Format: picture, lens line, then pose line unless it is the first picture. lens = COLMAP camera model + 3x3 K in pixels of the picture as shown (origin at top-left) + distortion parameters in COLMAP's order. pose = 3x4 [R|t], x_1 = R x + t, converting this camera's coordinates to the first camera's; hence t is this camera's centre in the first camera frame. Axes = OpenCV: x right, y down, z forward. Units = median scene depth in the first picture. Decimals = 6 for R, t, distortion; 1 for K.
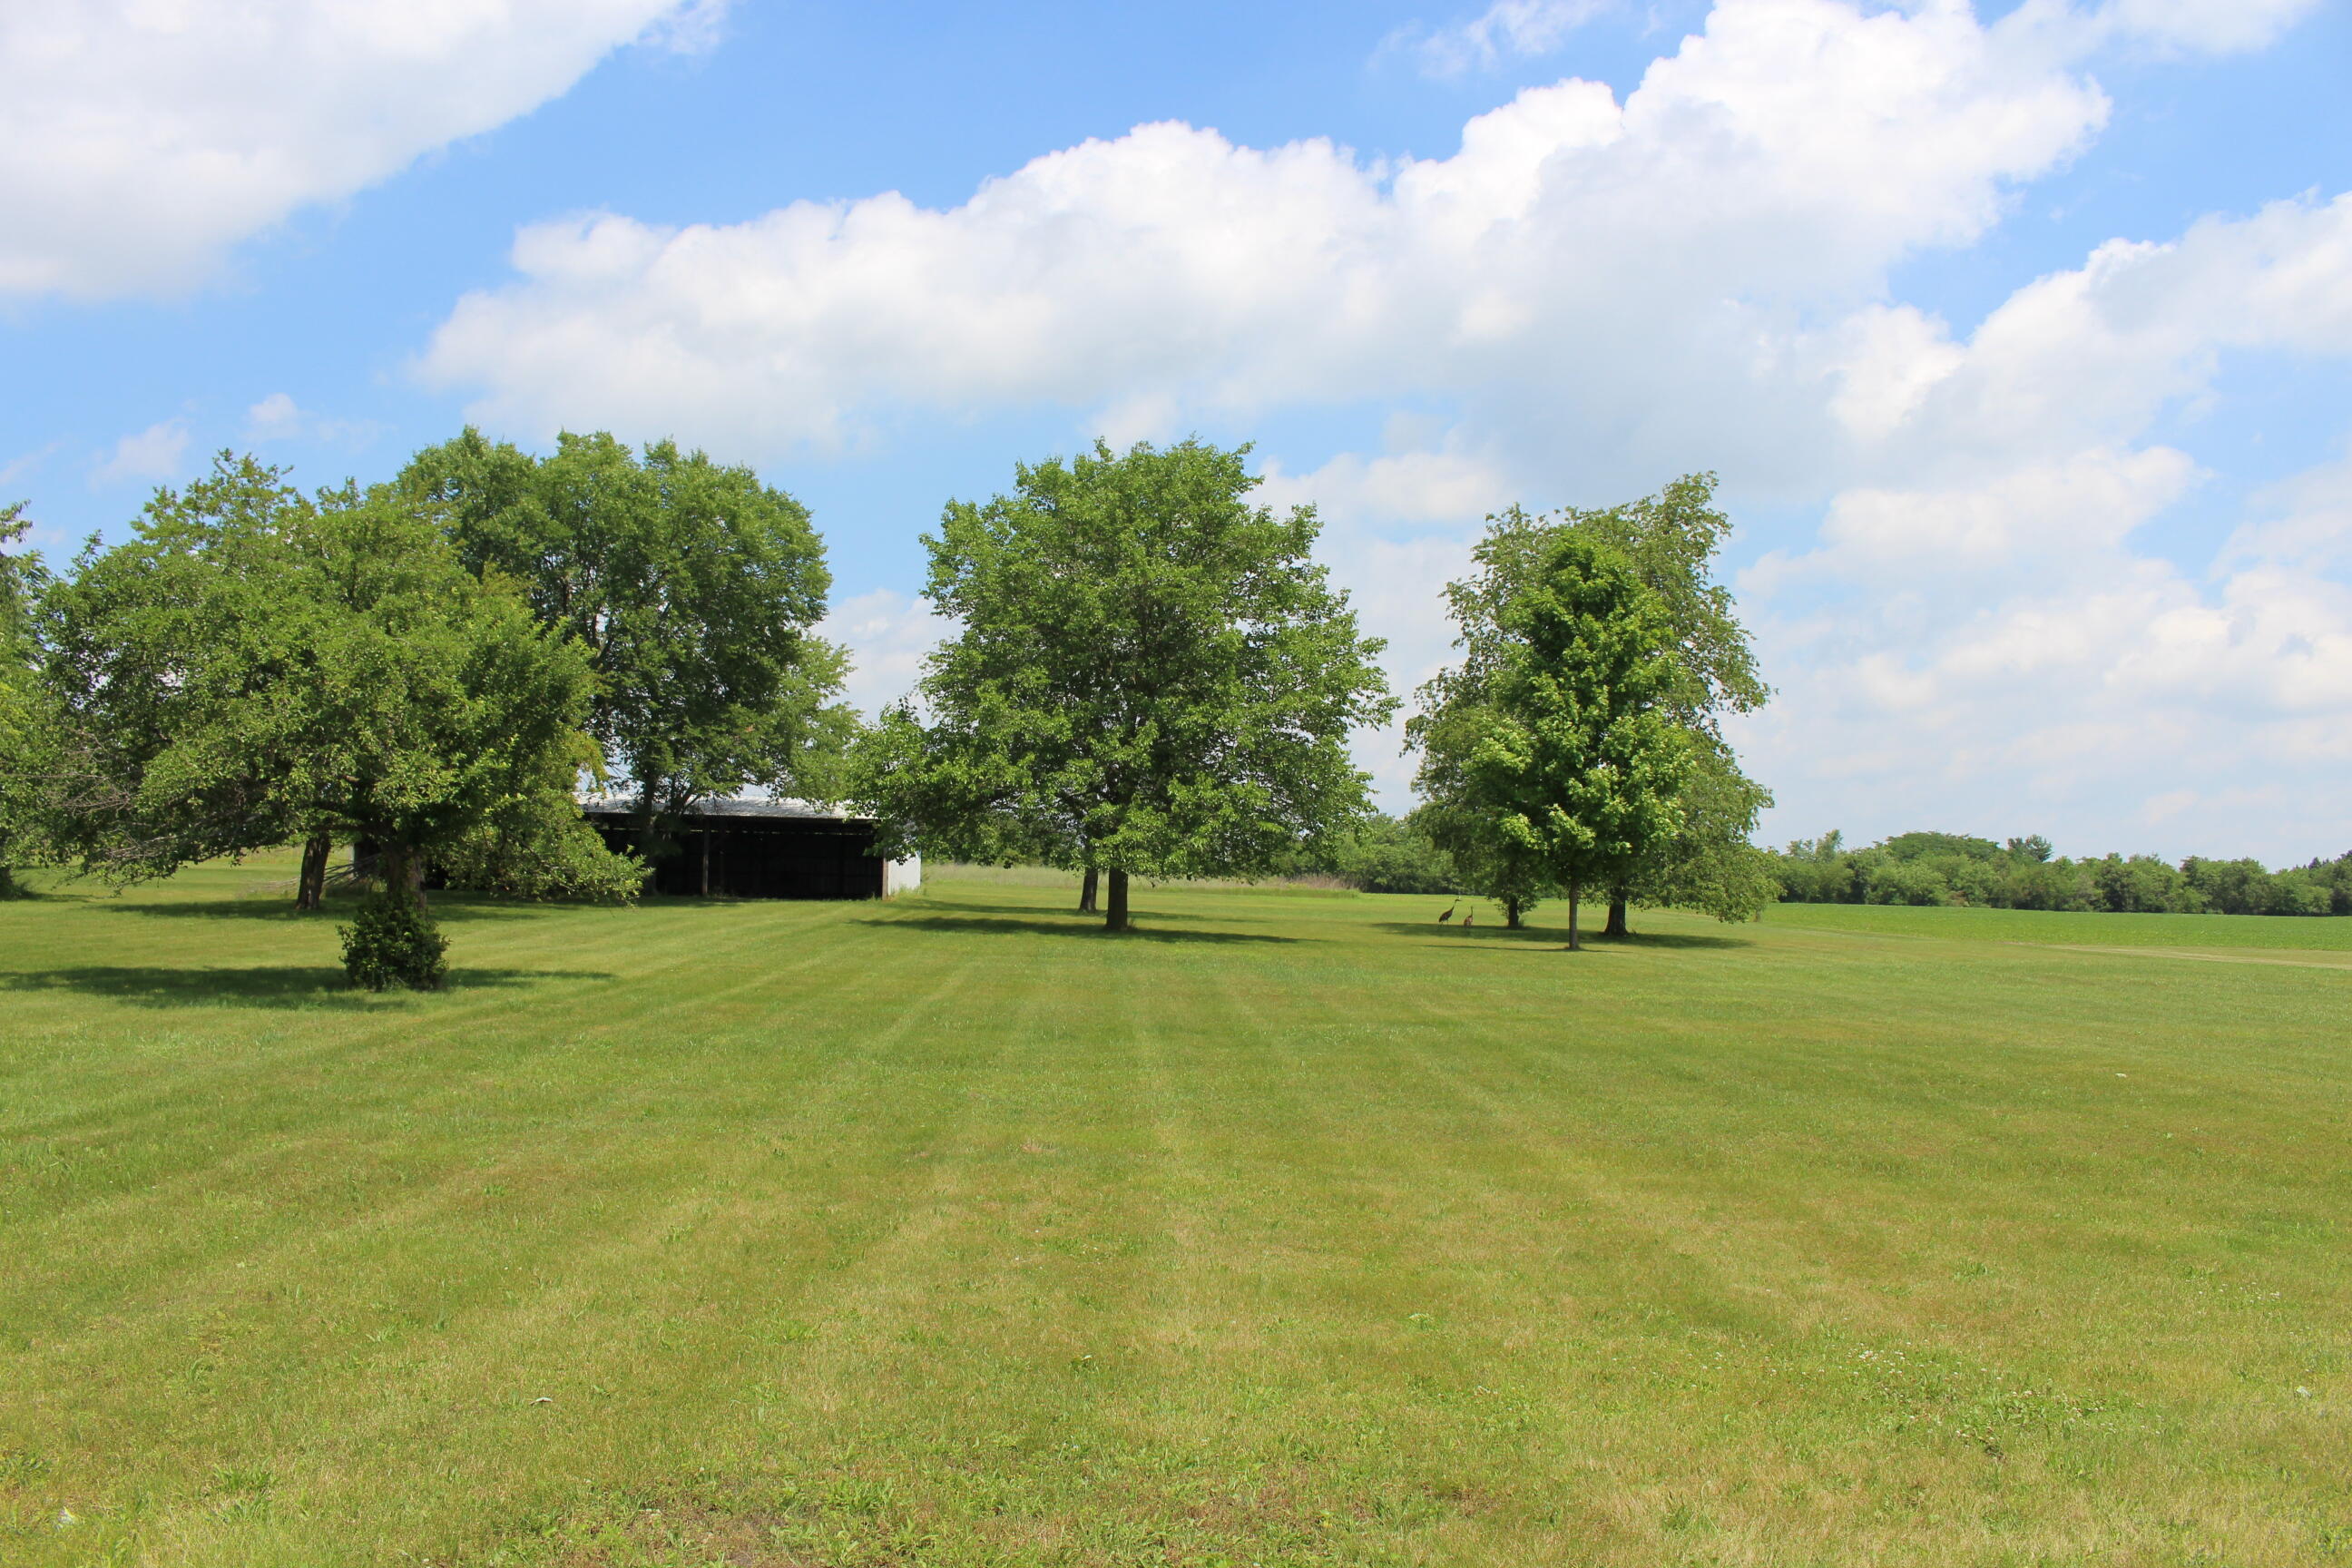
lens RADIAL K [[1939.7, 0, 1169.7], [0, 1939.7, 772.9], [0, 0, 1]] dist [-0.153231, 0.131401]
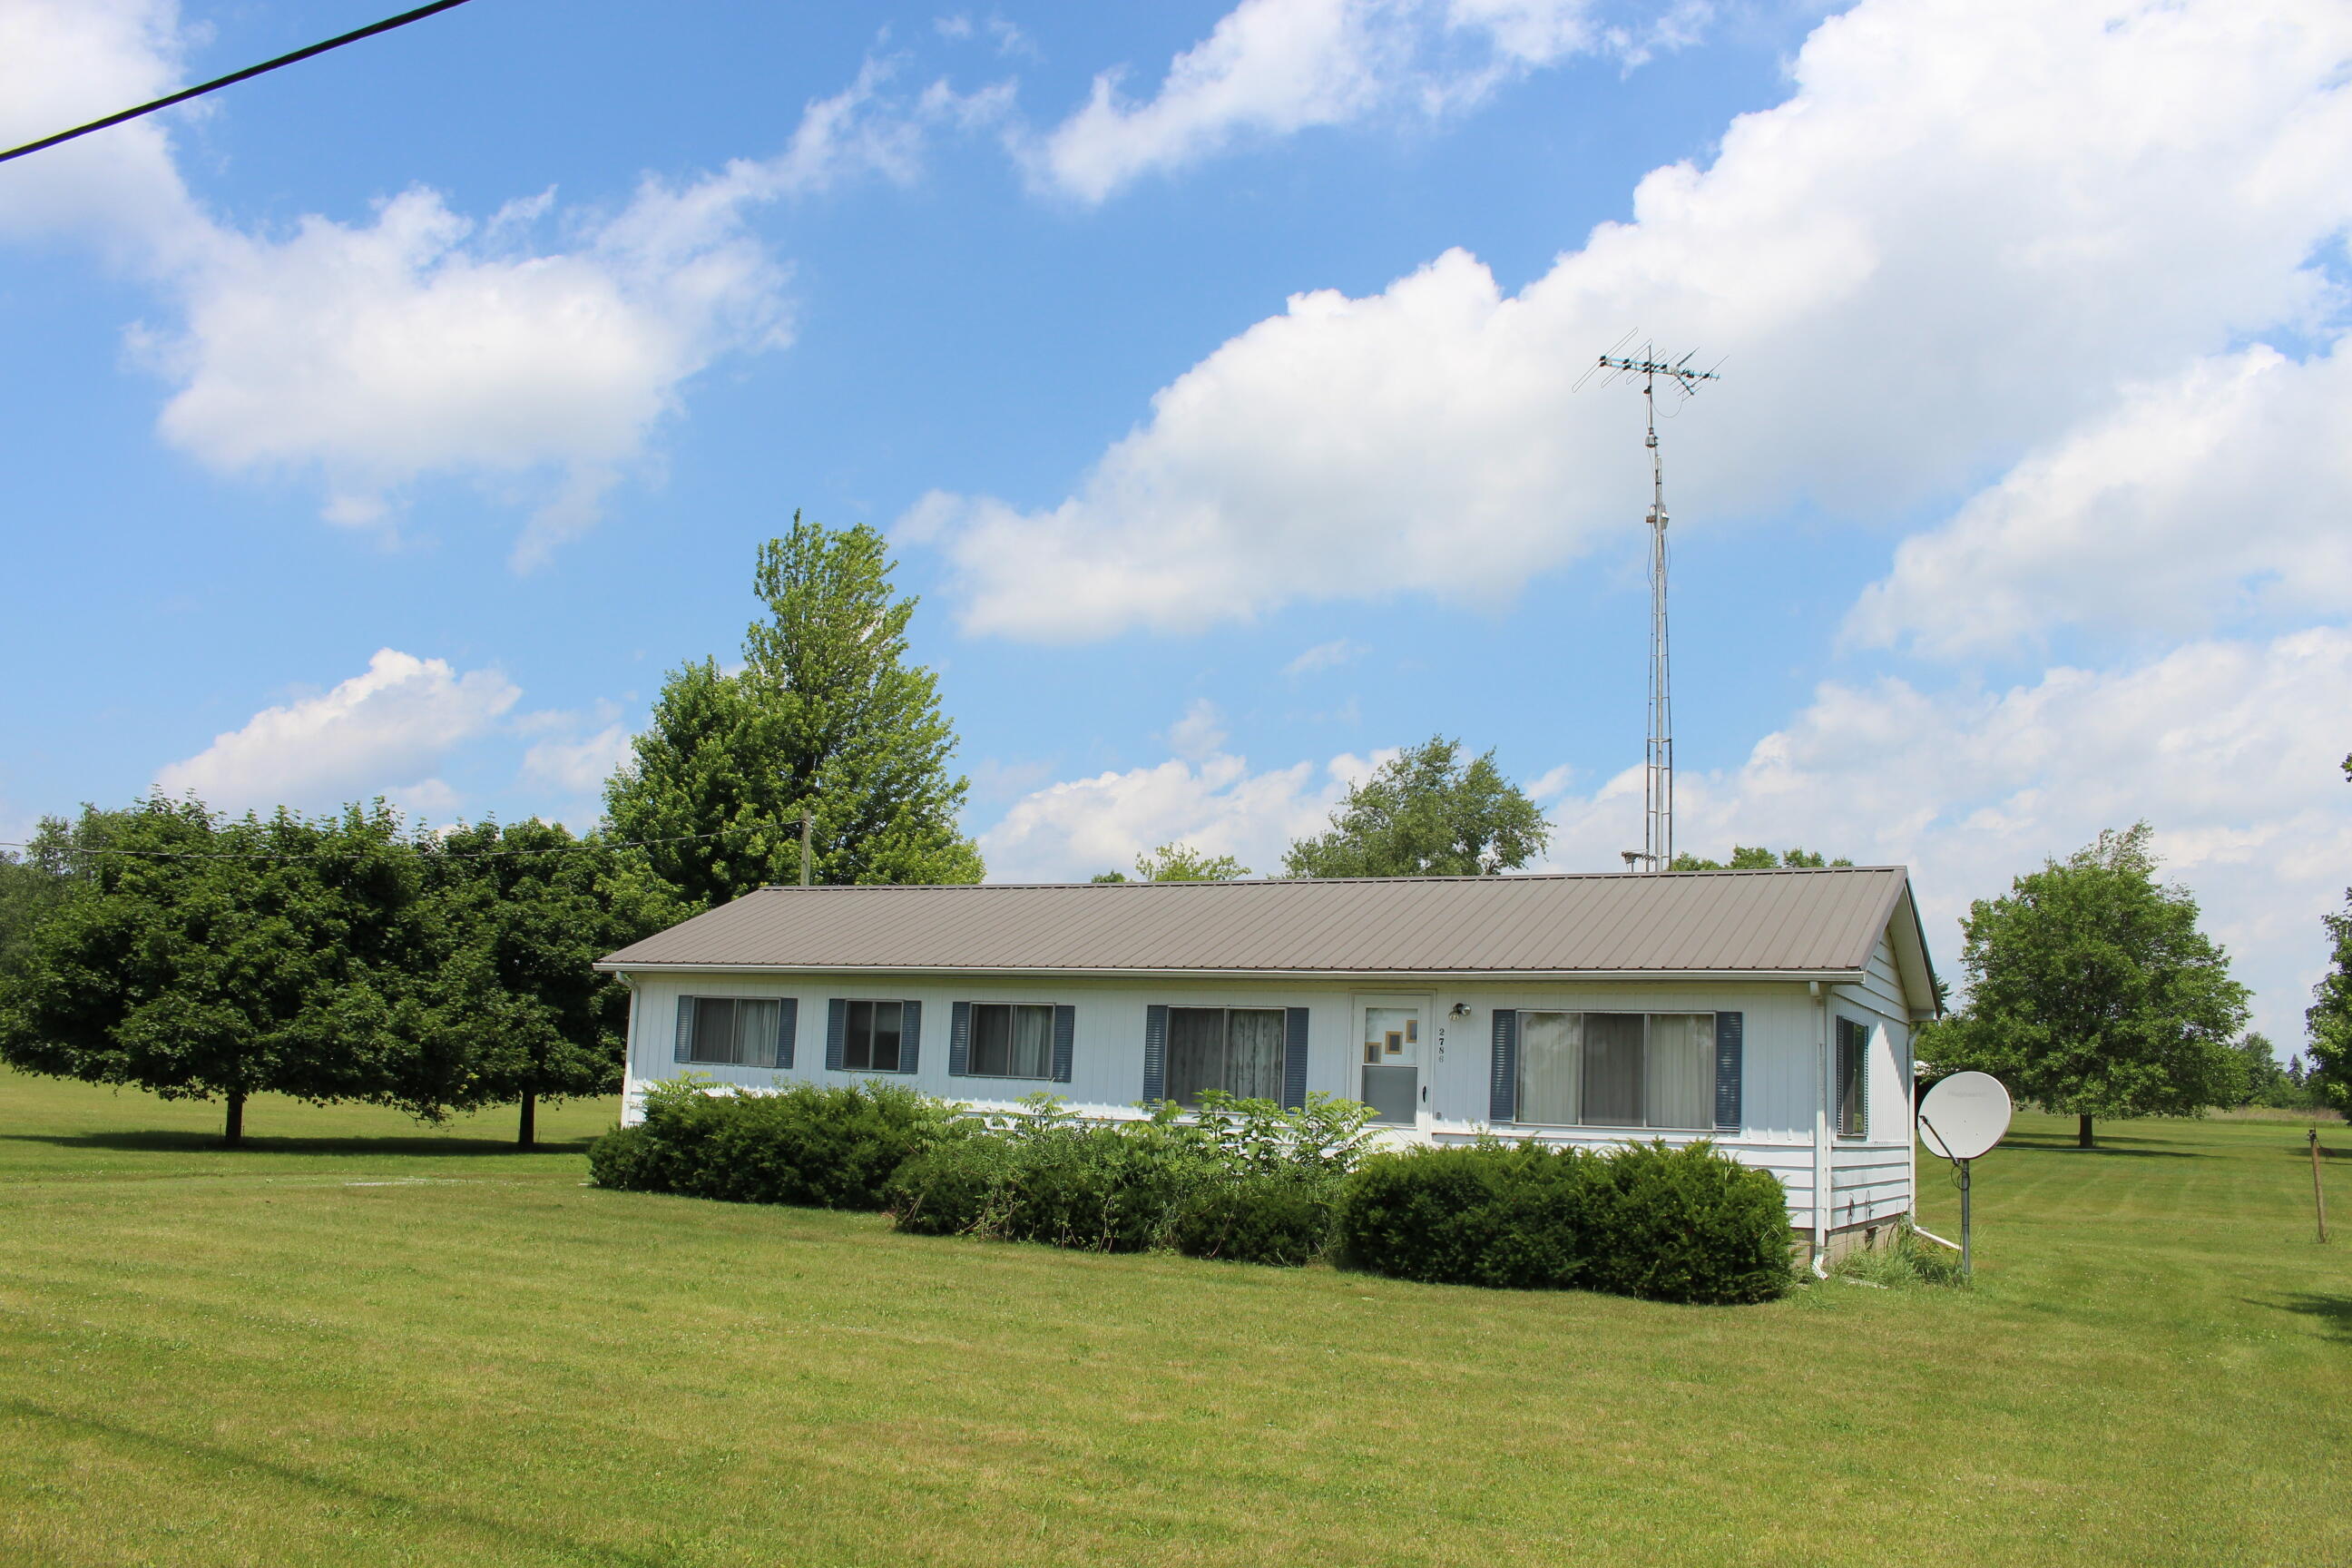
lens RADIAL K [[1939.7, 0, 1182.1], [0, 1939.7, 775.3], [0, 0, 1]] dist [-0.153231, 0.131401]
pose [[0.866693, -0.063942, -0.494728, 0.128864], [0.008820, 0.993560, -0.112962, -0.069706], [0.498765, 0.093540, 0.861675, -0.906076]]
